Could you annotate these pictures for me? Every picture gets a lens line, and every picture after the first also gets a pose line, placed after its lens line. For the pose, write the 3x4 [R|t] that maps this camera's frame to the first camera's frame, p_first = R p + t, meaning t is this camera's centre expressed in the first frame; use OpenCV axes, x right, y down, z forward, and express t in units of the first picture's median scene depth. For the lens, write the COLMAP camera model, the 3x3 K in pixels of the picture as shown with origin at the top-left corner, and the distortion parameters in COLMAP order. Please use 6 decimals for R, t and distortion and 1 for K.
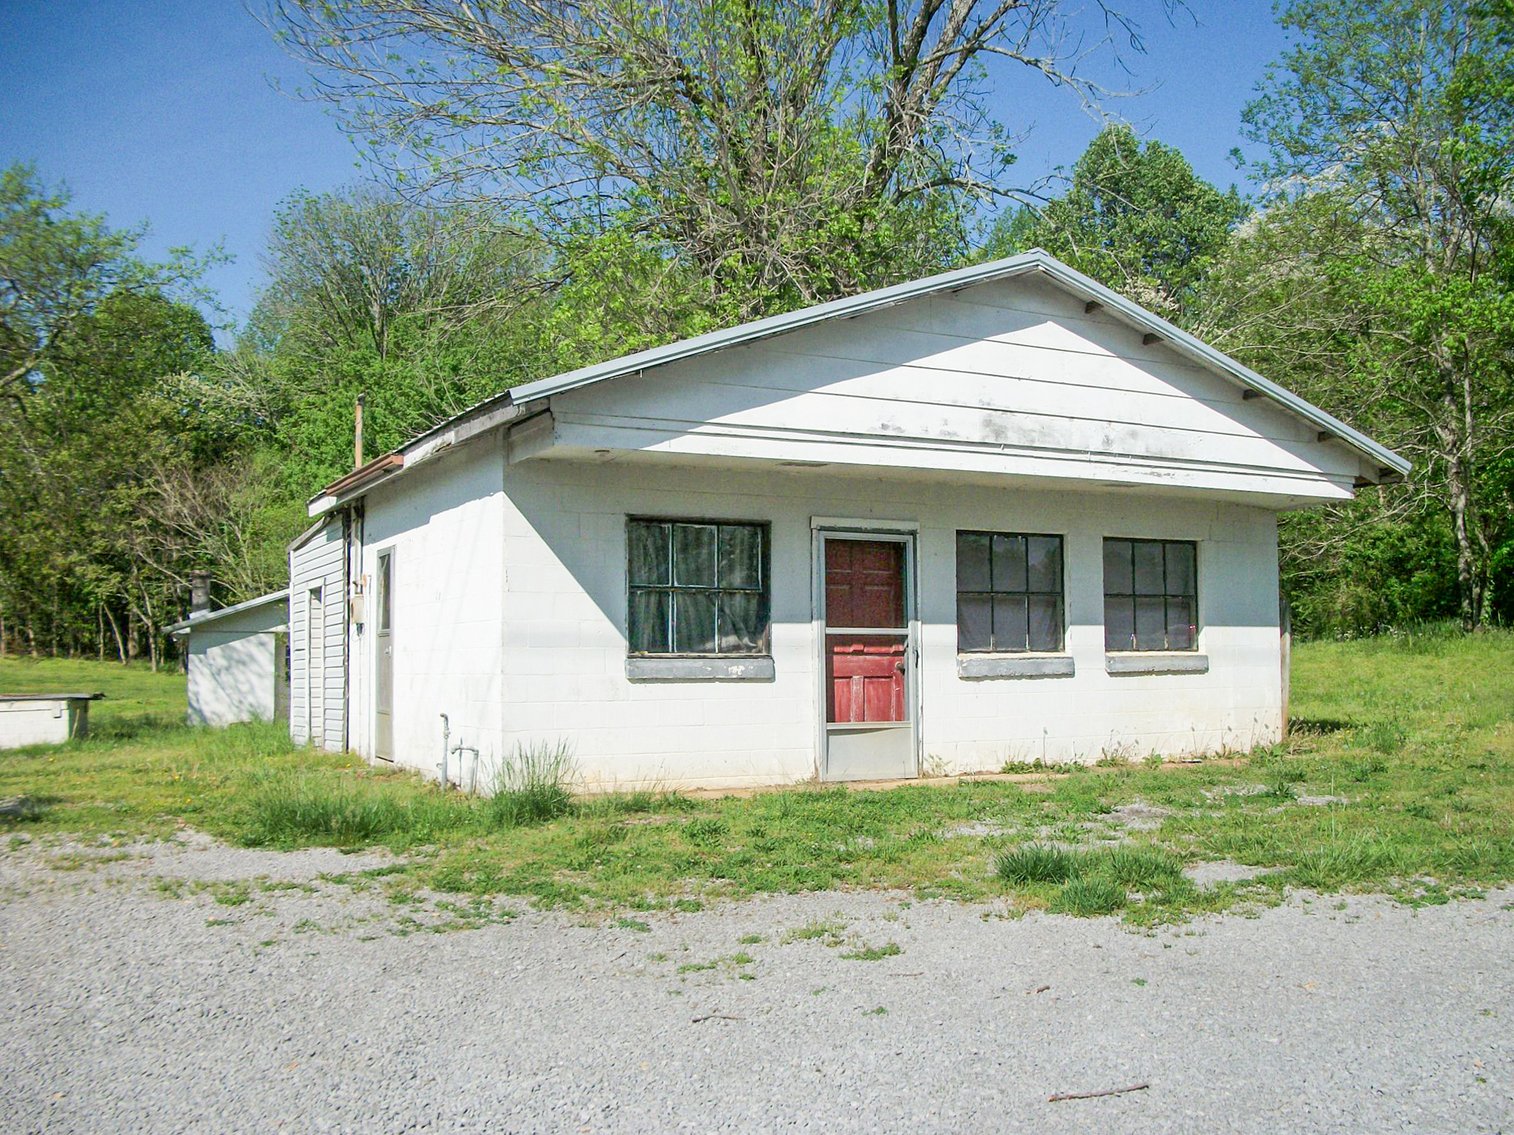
lens RADIAL K [[1509.6, 0, 757.0], [0, 1509.6, 567.5], [0, 0, 1]] dist [0.010293, 0.001663]
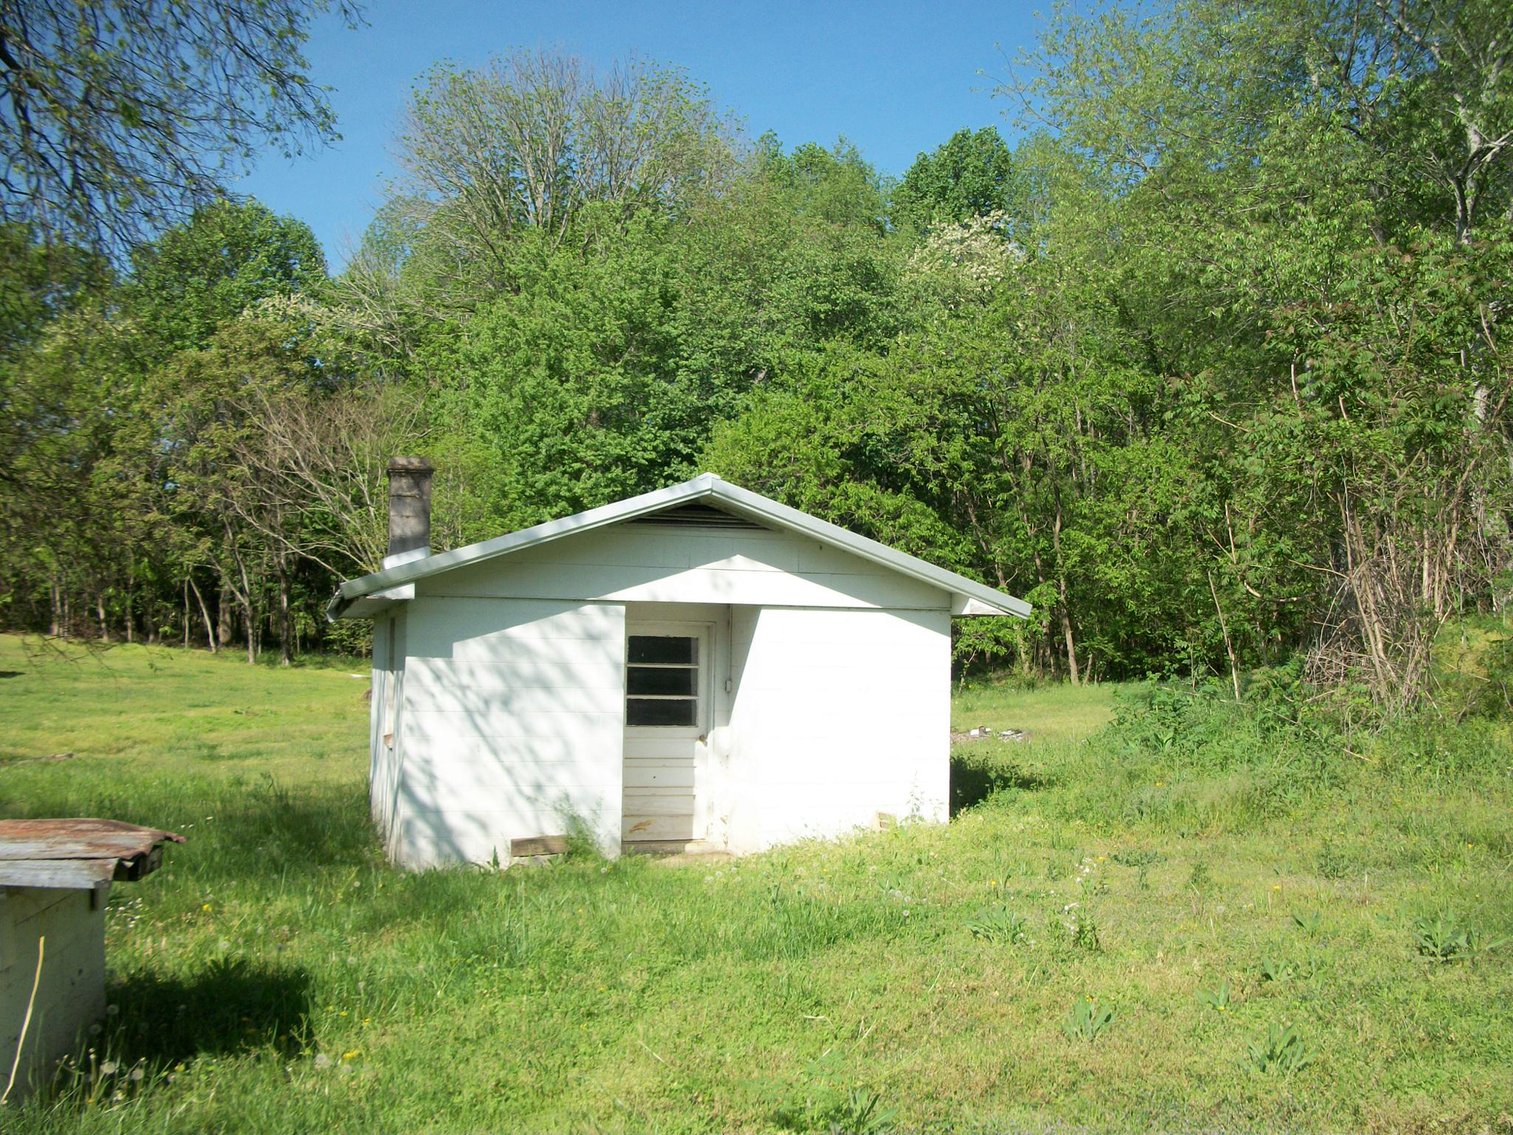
lens RADIAL K [[1404.6, 0, 756.5], [0, 1404.6, 567.5], [0, 0, 1]] dist [-0.007301, -0.001518]
pose [[0.999549, 0.017358, -0.024525, -0.119229], [-0.017354, 0.999849, 0.000353, 0.013964], [0.024527, 0.000073, 0.999699, 0.277278]]
